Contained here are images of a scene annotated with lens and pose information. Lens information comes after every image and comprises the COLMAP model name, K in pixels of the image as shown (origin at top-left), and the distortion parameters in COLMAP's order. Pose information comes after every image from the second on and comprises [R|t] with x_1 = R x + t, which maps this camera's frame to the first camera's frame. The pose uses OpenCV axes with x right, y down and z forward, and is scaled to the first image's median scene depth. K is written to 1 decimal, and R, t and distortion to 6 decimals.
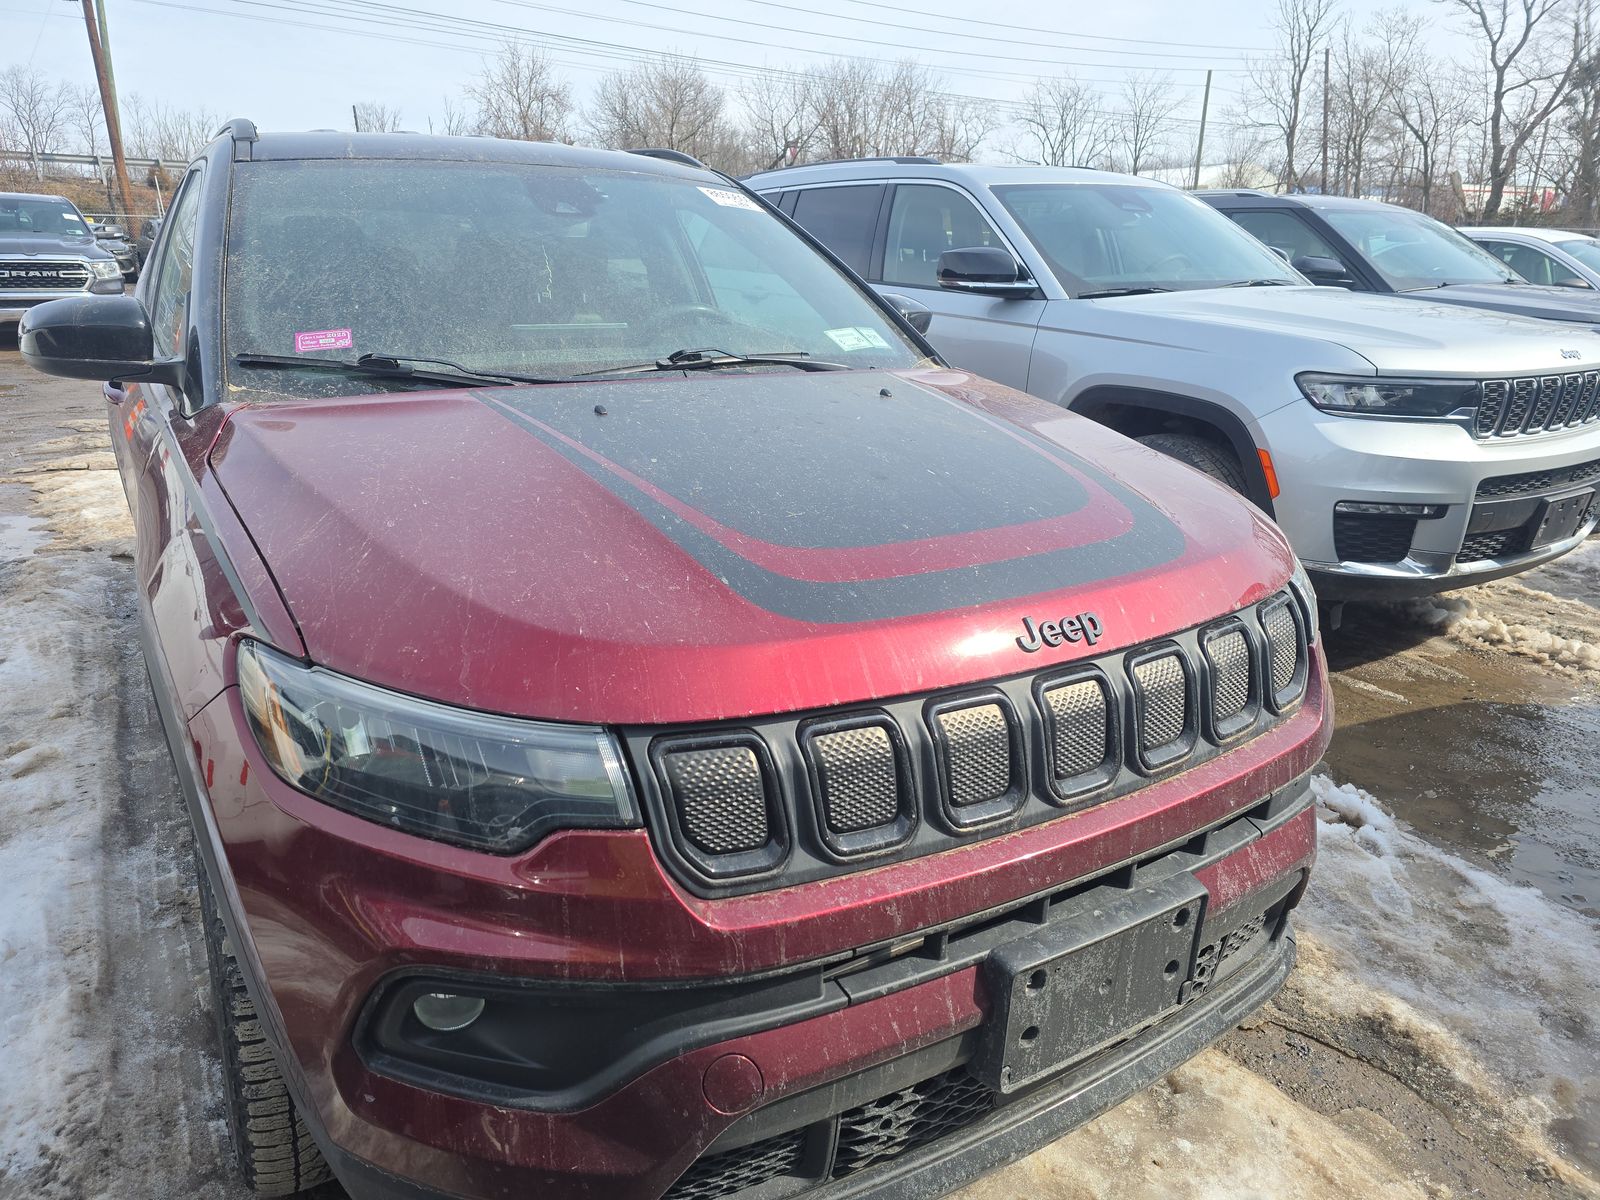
lens RADIAL K [[1173.1, 0, 824.9], [0, 1173.1, 597.9], [0, 0, 1]] dist [0.064444, -0.066656]
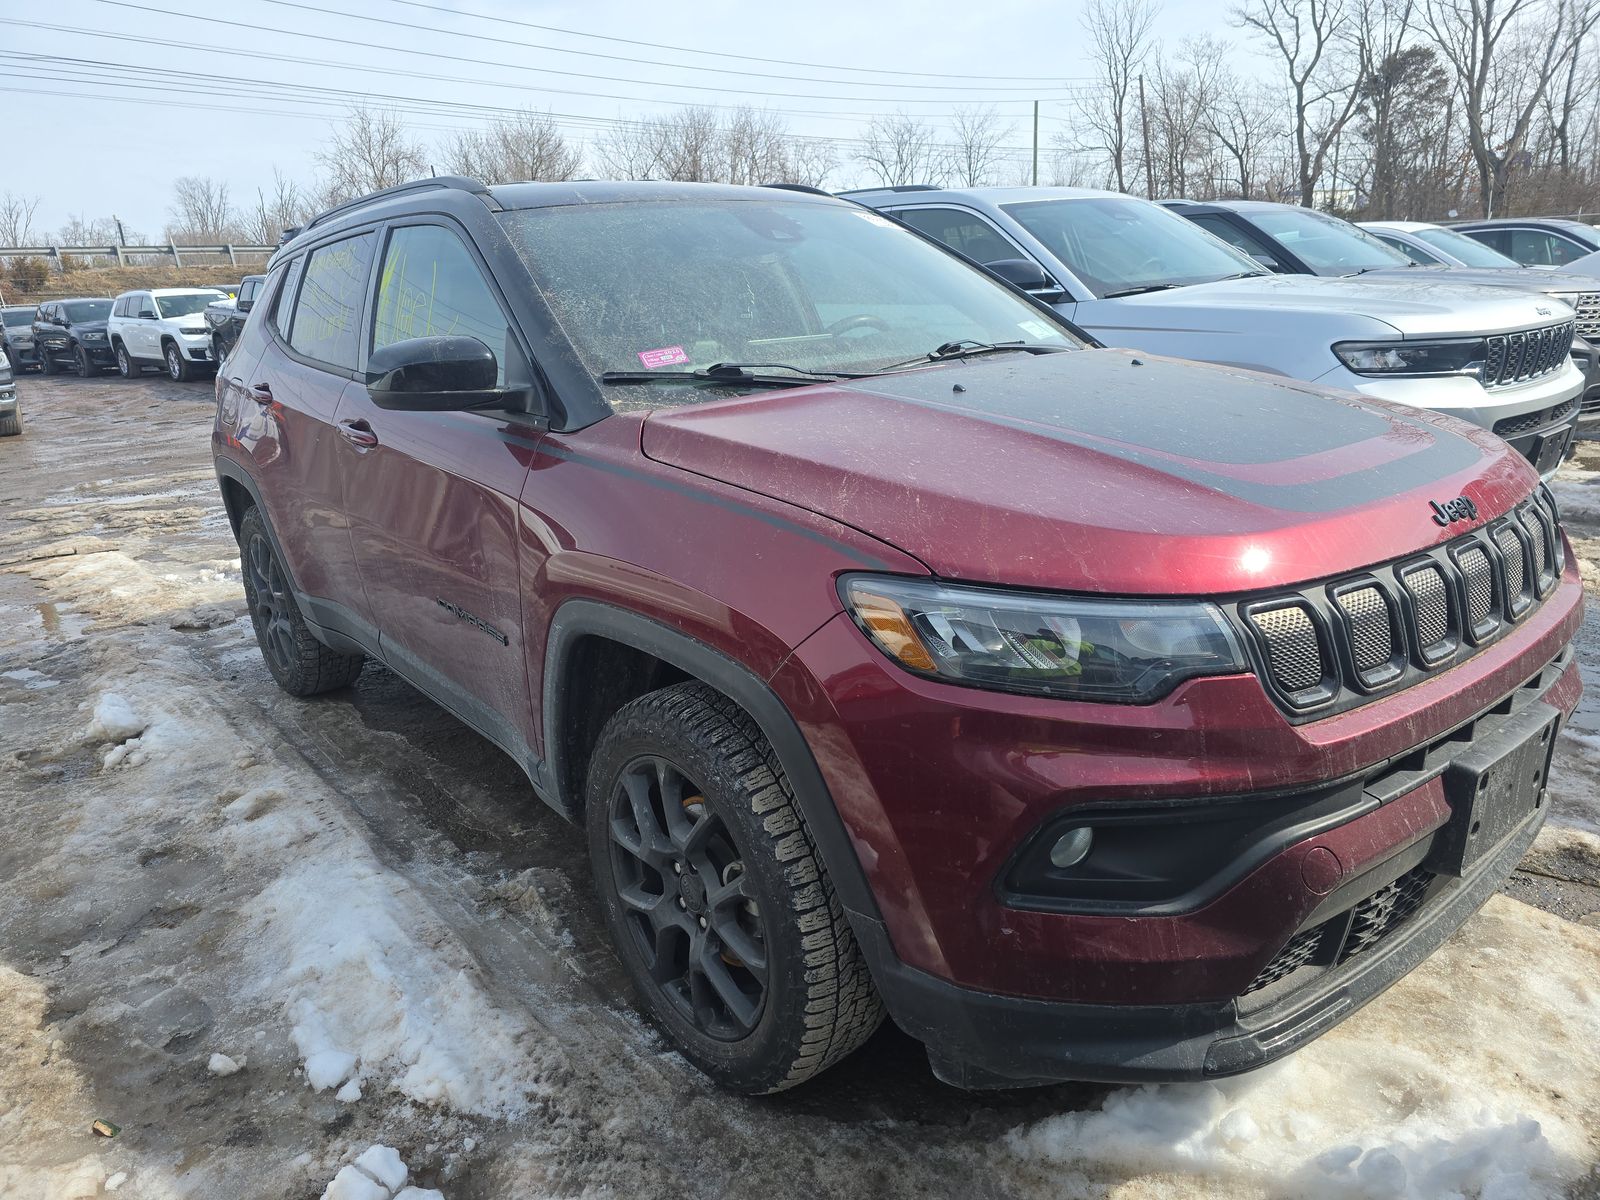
lens RADIAL K [[1173.1, 0, 824.9], [0, 1173.1, 597.9], [0, 0, 1]] dist [0.064444, -0.066656]
pose [[0.987850, -0.101206, 0.117937, -0.239840], [0.104987, 0.994126, -0.026287, 0.032235], [-0.114584, 0.038349, 0.992673, -0.070596]]
